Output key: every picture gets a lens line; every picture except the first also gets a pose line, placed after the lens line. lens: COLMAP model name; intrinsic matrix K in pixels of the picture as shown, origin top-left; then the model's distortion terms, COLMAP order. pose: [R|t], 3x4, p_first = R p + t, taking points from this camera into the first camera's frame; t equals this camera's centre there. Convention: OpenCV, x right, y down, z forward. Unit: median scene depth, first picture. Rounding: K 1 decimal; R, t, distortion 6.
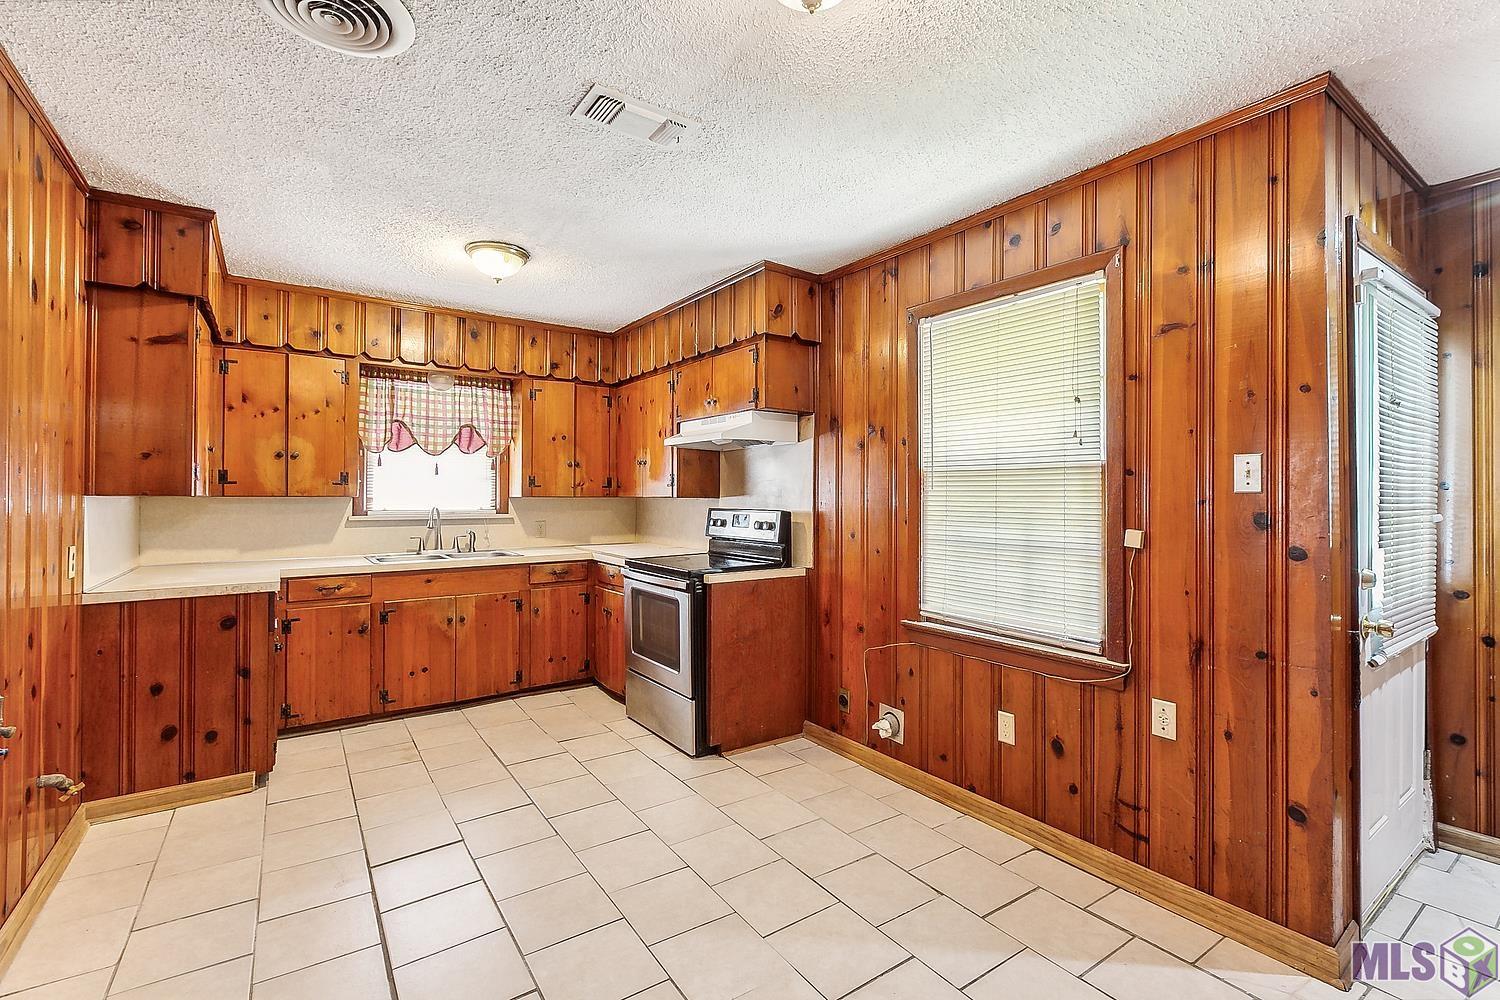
lens RADIAL K [[675.3, 0, 764.7], [0, 675.3, 495.8], [0, 0, 1]] dist [0.001378, 0.000569]
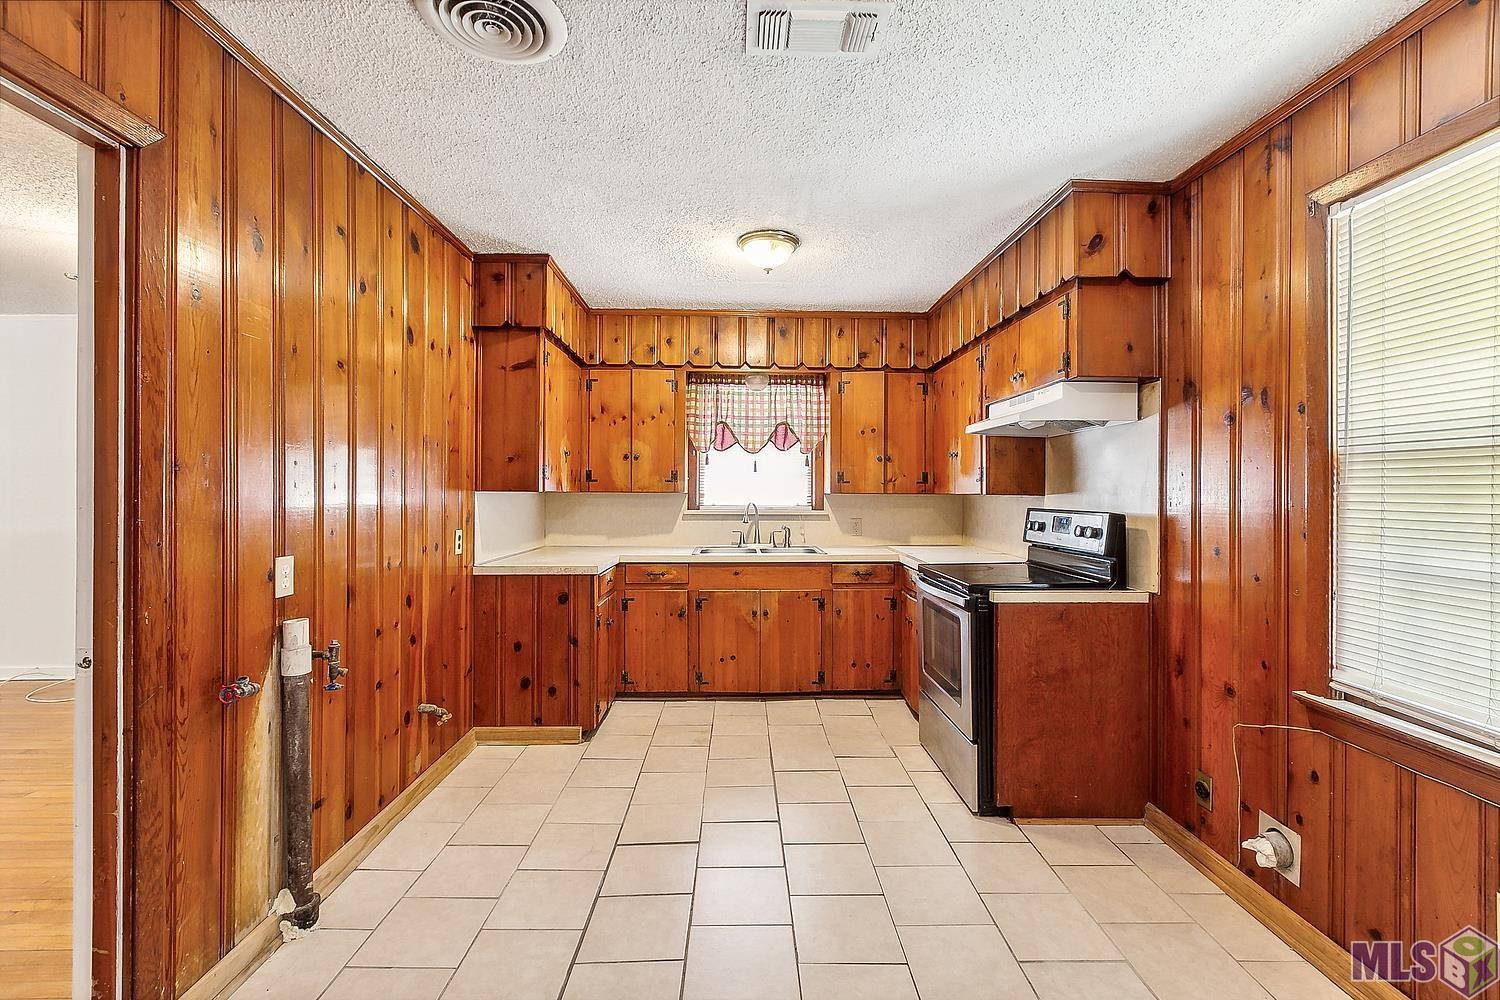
lens RADIAL K [[675.3, 0, 747.1], [0, 675.3, 492.4], [0, 0, 1]] dist [0.001378, 0.000569]
pose [[0.825199, 0.002561, -0.564836, 0.122867], [-0.002384, 0.999997, 0.001051, -0.000565], [0.564837, 0.000480, 0.825203, 0.168797]]
